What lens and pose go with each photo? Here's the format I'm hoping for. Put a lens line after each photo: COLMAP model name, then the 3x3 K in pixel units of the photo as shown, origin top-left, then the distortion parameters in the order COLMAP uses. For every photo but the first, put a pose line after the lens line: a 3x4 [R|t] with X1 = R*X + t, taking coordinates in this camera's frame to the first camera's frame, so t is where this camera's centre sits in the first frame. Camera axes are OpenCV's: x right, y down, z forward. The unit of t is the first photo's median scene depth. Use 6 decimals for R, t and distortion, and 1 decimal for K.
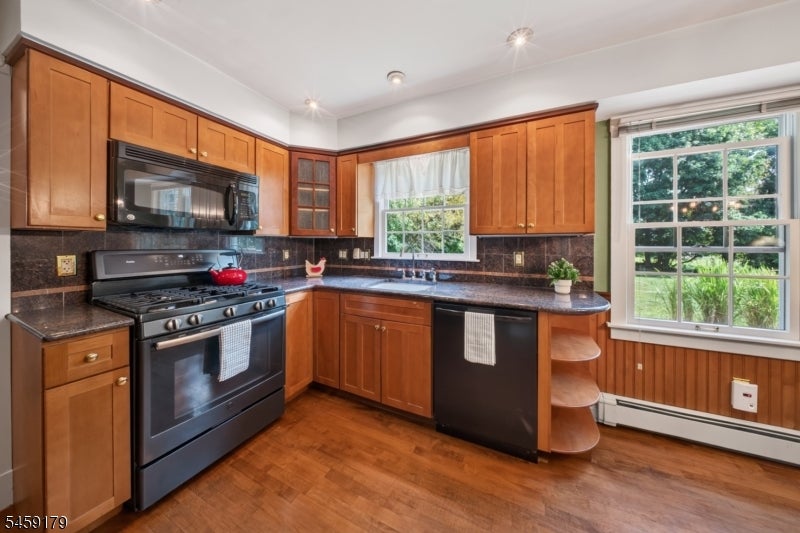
lens RADIAL K [[262.4, 0, 400.9], [0, 262.4, 244.3], [0, 0, 1]] dist [0.000190, -0.000029]
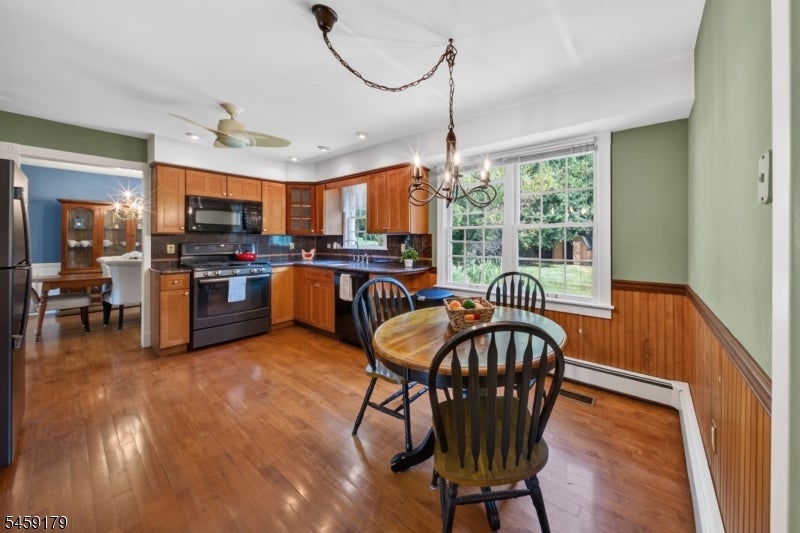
lens RADIAL K [[235.0, 0, 401.7], [0, 235.0, 236.2], [0, 0, 1]] dist [0.000345, 0.000016]
pose [[0.987575, -0.005095, -0.157068, 0.730909], [0.003050, 0.999907, -0.013257, 0.001206], [0.157121, 0.012613, 0.987499, -0.499594]]
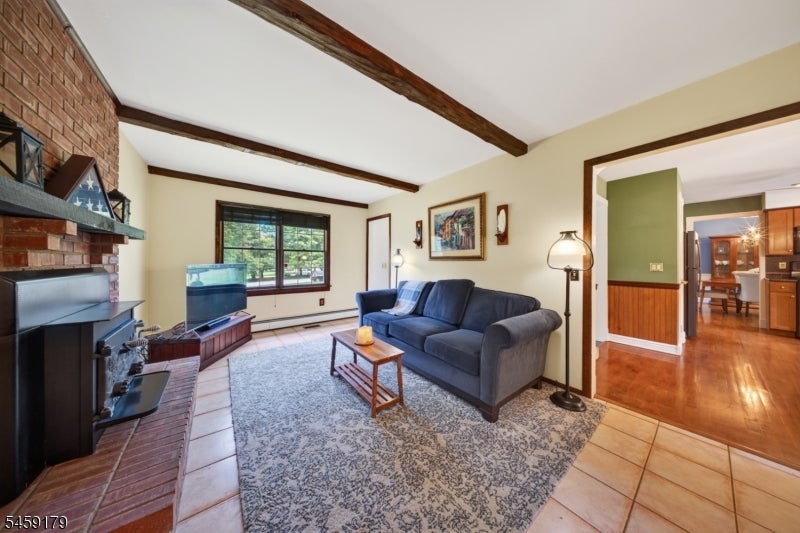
lens RADIAL K [[239.5, 0, 403.9], [0, 239.5, 263.4], [0, 0, 1]] dist [-0.000112, -0.000045]
pose [[-0.445097, 0.000135, -0.895482, 2.455481], [-0.003305, 0.999993, 0.001794, 0.044175], [0.895476, 0.003758, -0.445094, -1.330130]]
